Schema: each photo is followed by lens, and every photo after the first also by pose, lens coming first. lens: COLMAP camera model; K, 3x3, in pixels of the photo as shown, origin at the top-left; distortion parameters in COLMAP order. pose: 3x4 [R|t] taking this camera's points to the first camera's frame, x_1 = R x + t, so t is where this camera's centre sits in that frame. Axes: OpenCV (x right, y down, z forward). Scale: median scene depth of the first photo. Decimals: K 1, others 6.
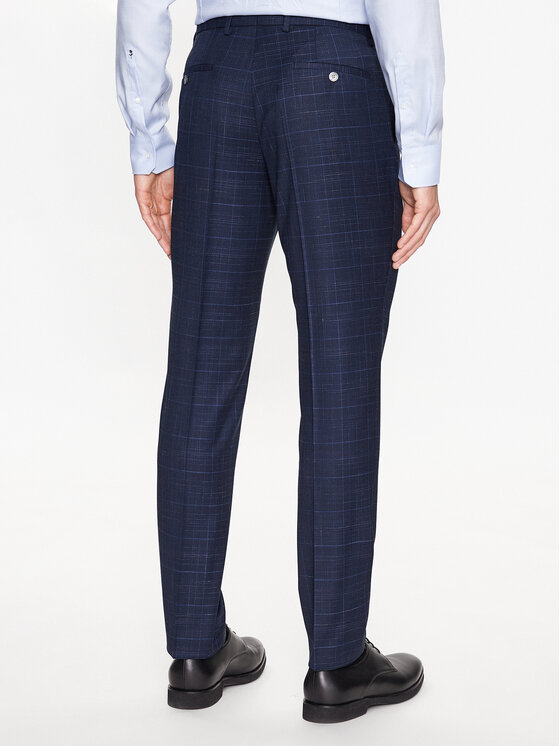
lens RADIAL K [[1625.2, 0, 280.5], [0, 1625.2, 371.5], [0, 0, 1]] dist [-0.012520, 0.000000]
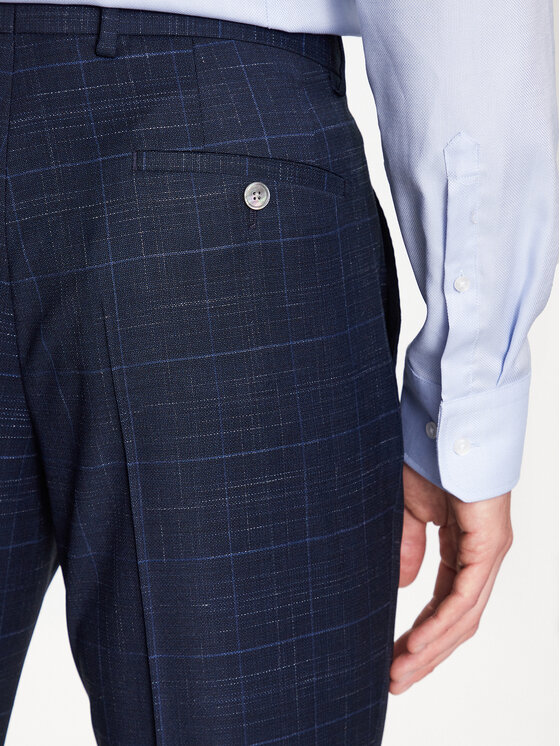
lens RADIAL K [[2366.9, 0, 278.7], [0, 2366.9, 374.4], [0, 0, 1]] dist [-0.227406, 0.000000]
pose [[0.976482, -0.010586, 0.215338, -0.067263], [0.009488, 0.999936, 0.006131, -0.146533], [-0.215389, -0.003944, 0.976520, 0.520394]]
